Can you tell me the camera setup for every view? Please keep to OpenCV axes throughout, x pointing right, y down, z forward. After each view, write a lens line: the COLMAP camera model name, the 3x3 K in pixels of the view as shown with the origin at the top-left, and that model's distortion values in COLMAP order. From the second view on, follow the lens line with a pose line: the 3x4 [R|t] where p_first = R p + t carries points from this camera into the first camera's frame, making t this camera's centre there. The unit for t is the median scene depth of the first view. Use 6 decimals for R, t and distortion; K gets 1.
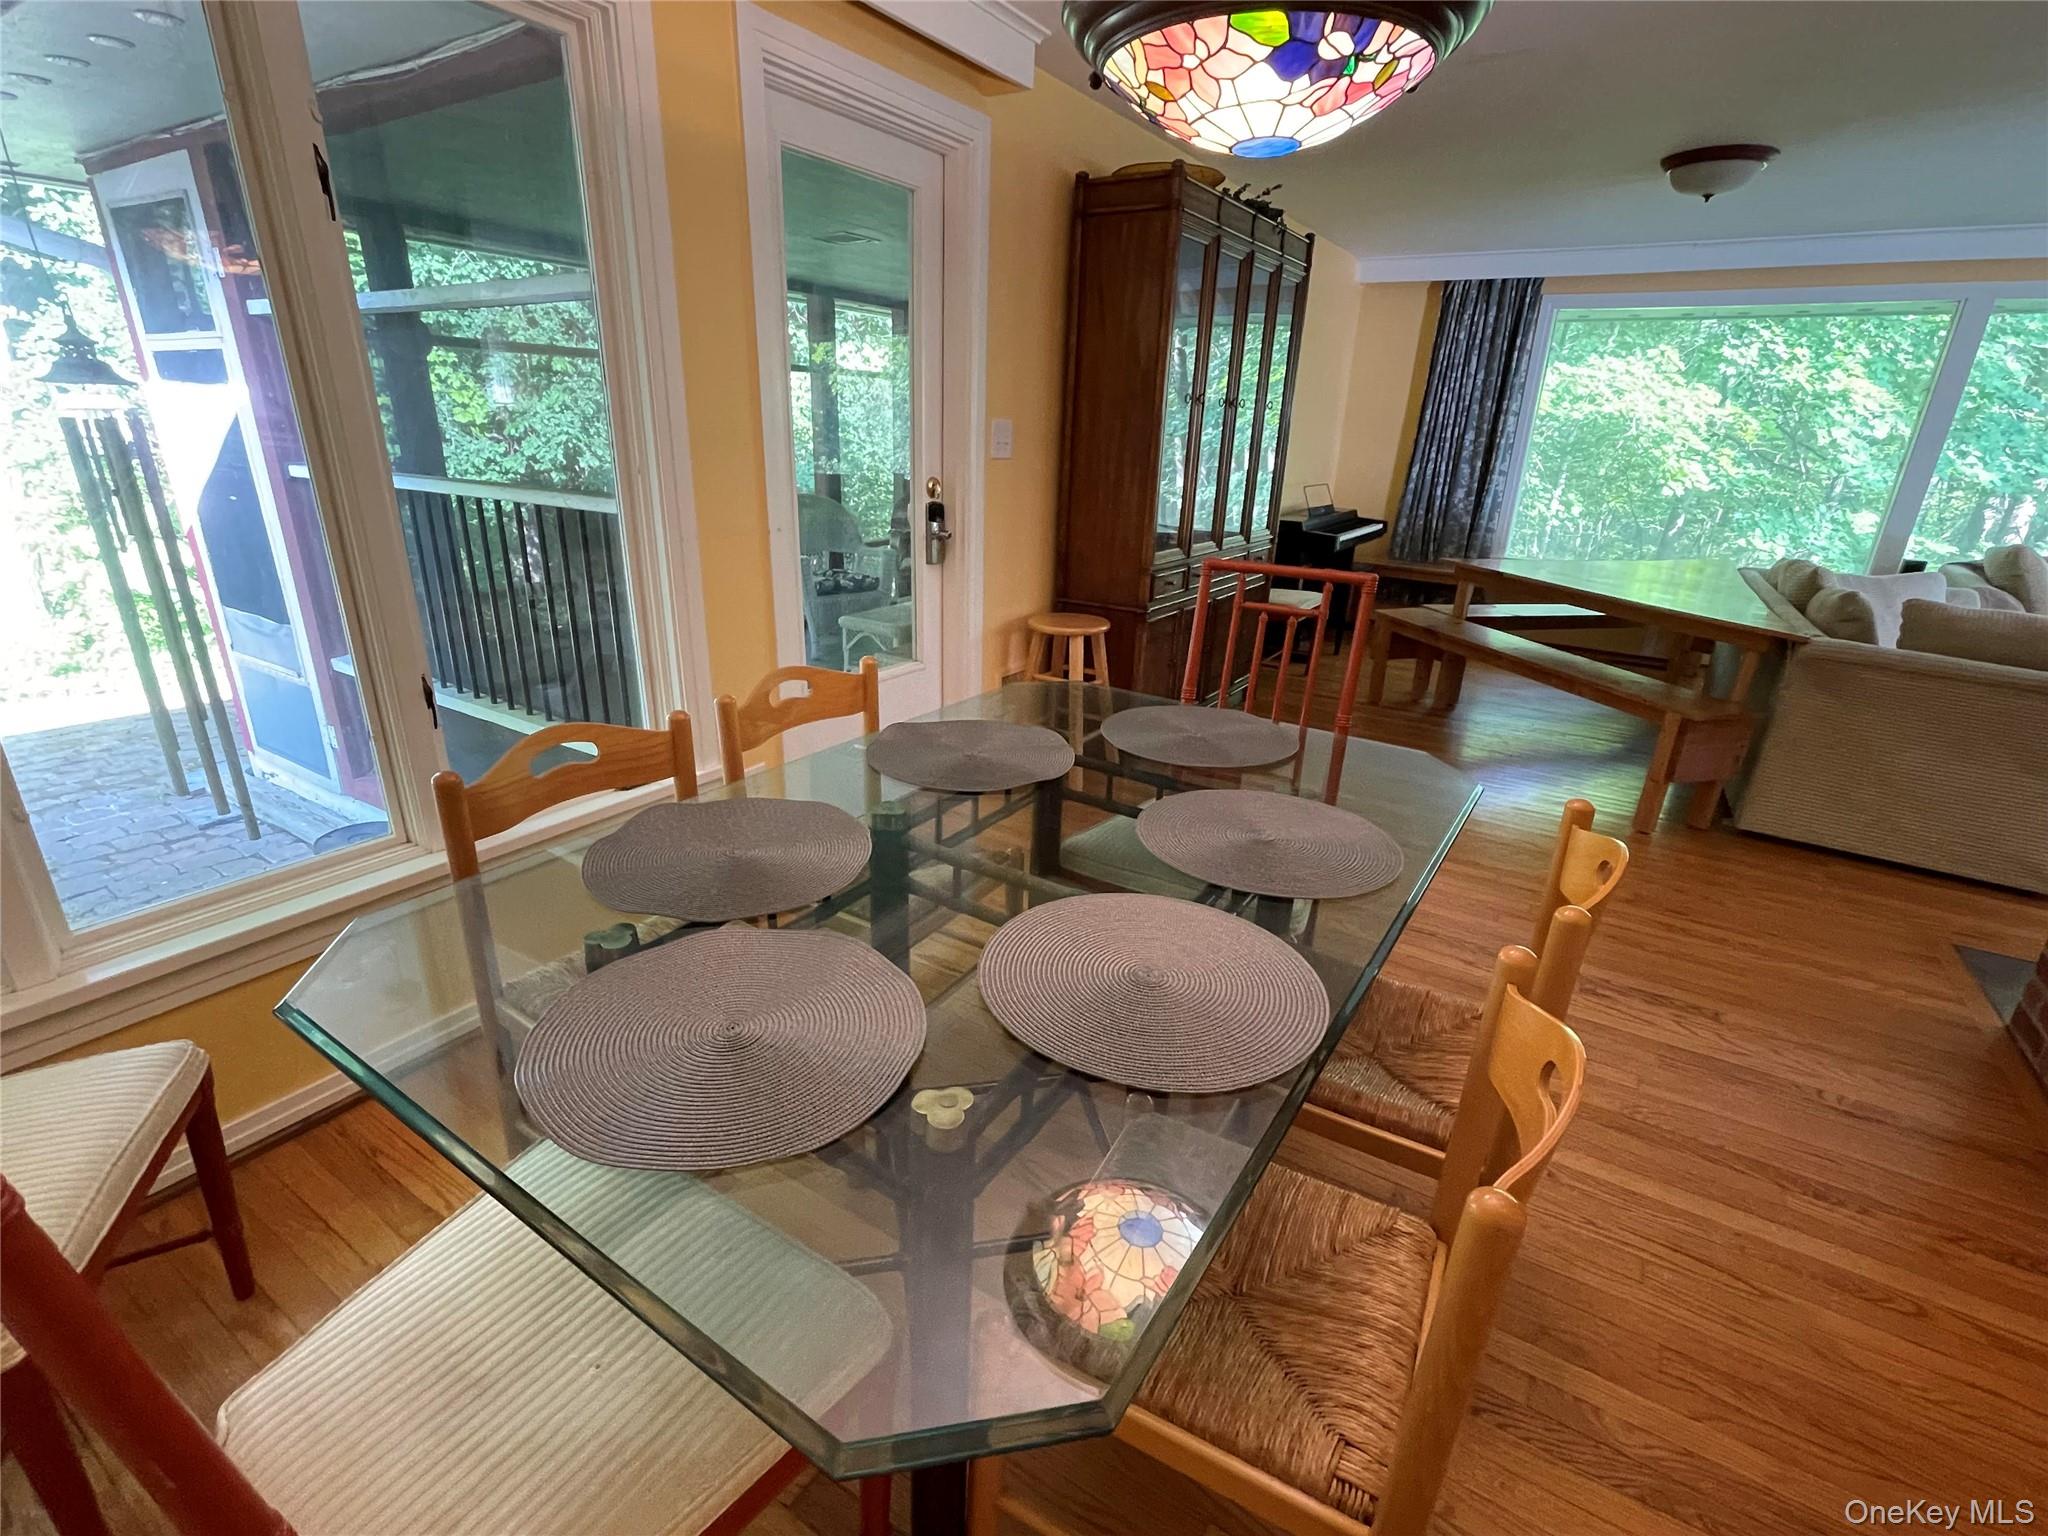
lens RADIAL K [[963.8, 0, 1028.5], [0, 963.8, 758.6], [0, 0, 1]] dist [0.000185, 0.000038]
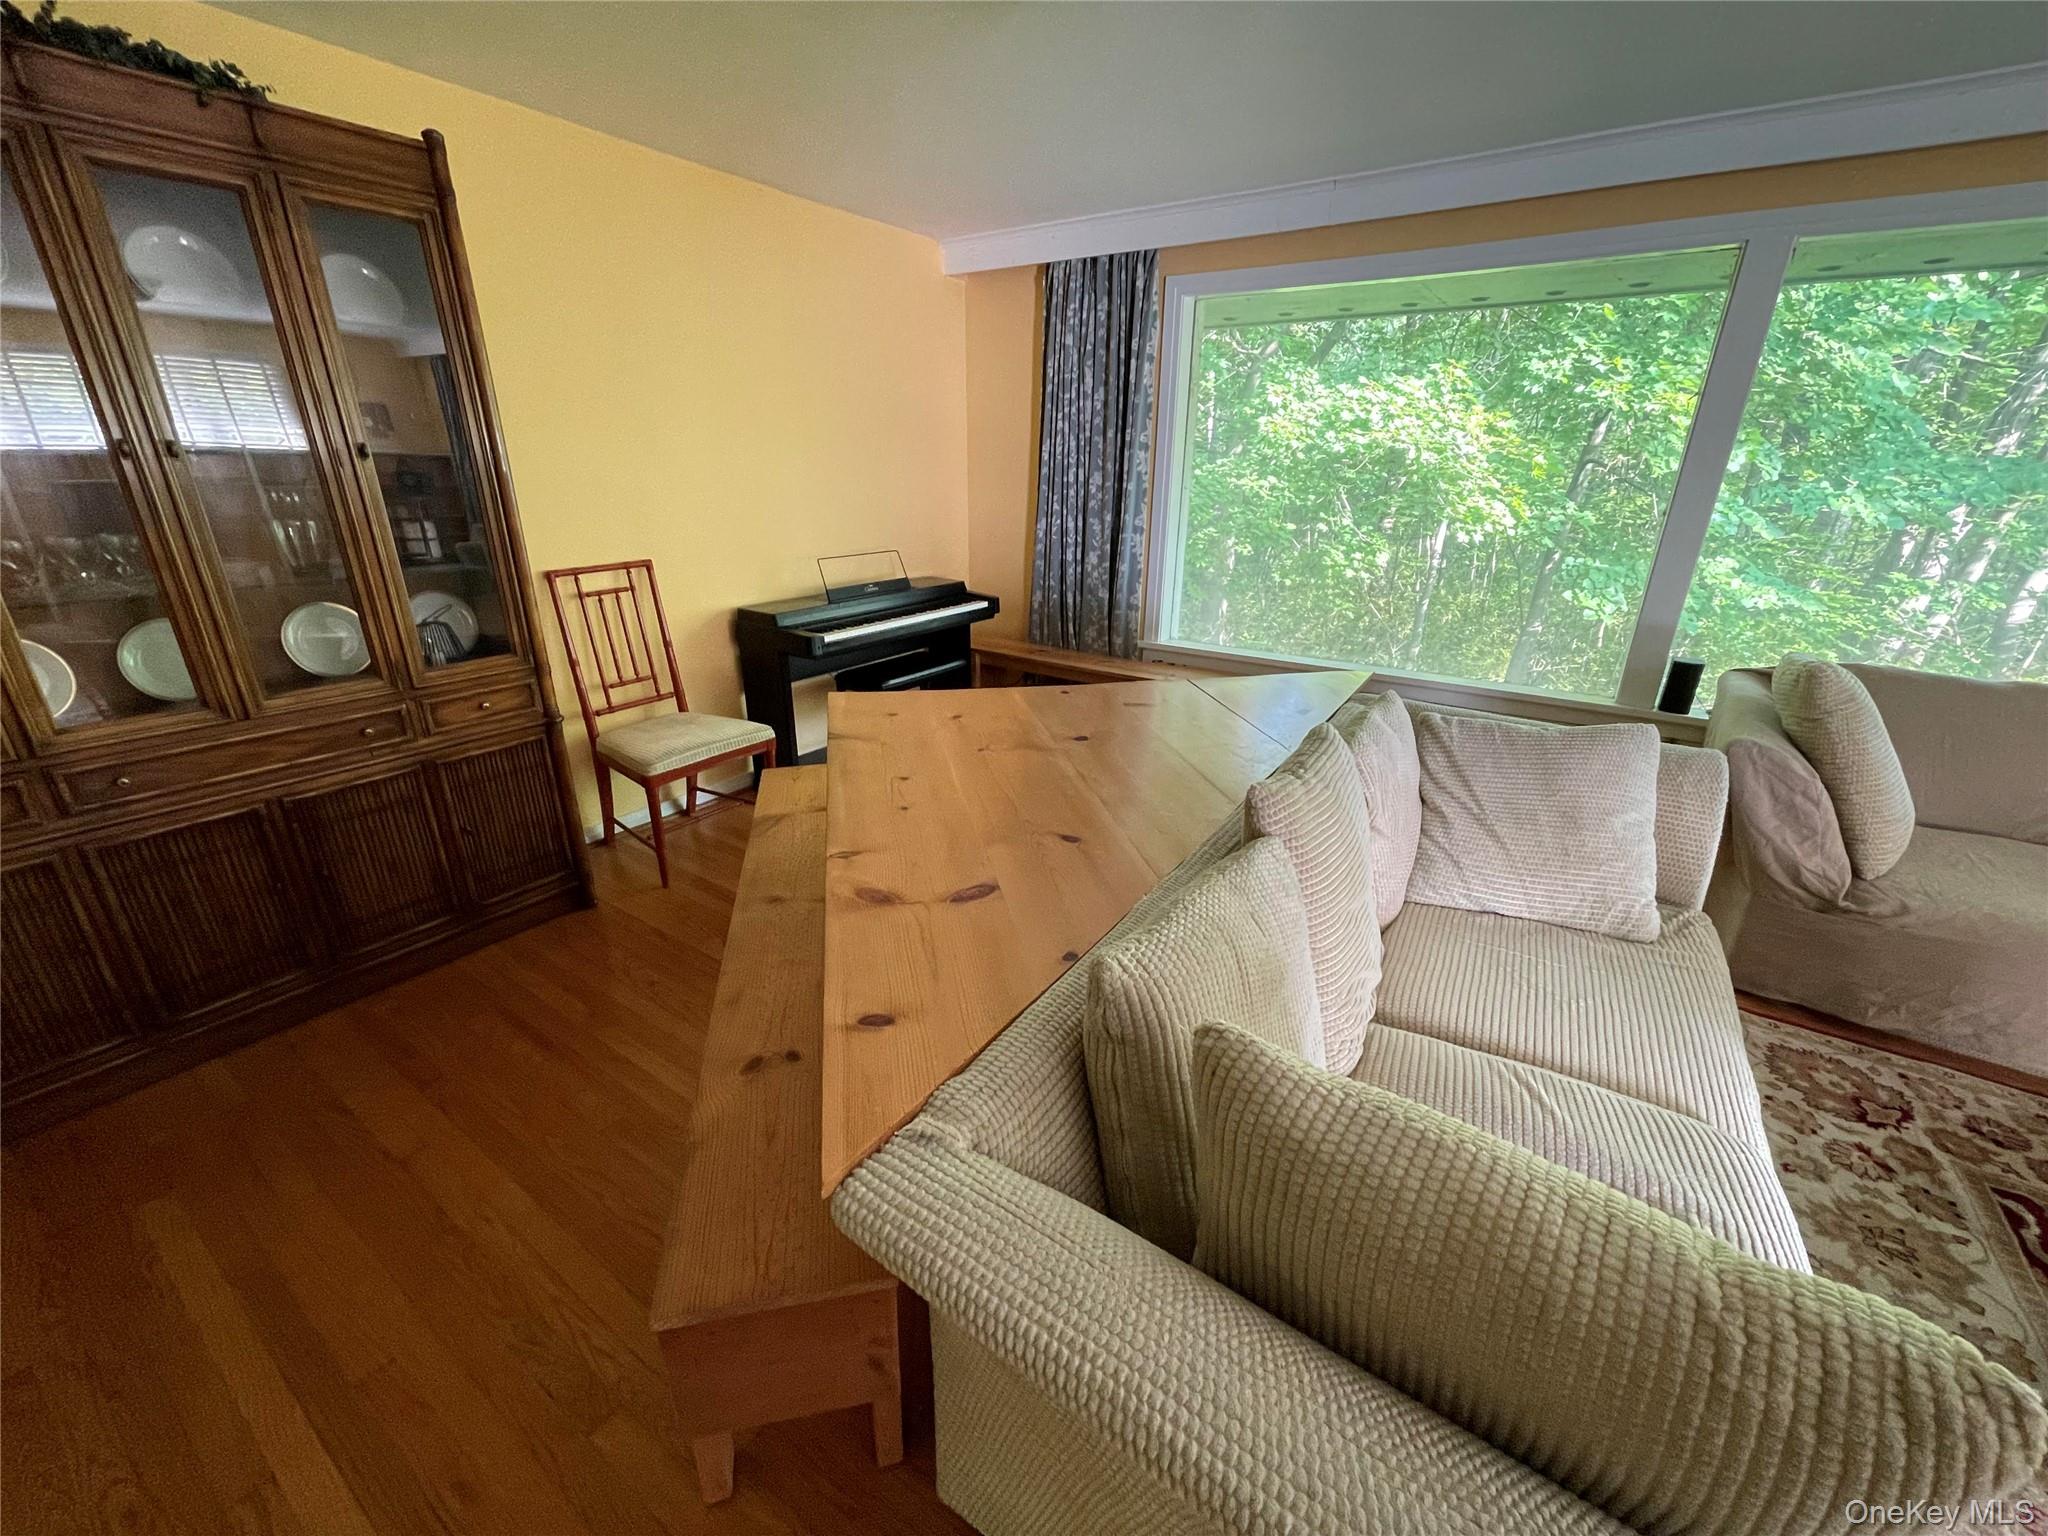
lens RADIAL K [[818.5, 0, 1027.7], [0, 818.5, 779.4], [0, 0, 1]] dist [-0.017001, -0.000188]
pose [[0.998428, -0.004412, -0.055875, 0.432937], [0.006216, 0.999464, 0.032144, -0.126158], [0.055703, -0.032440, 0.997920, 0.366973]]
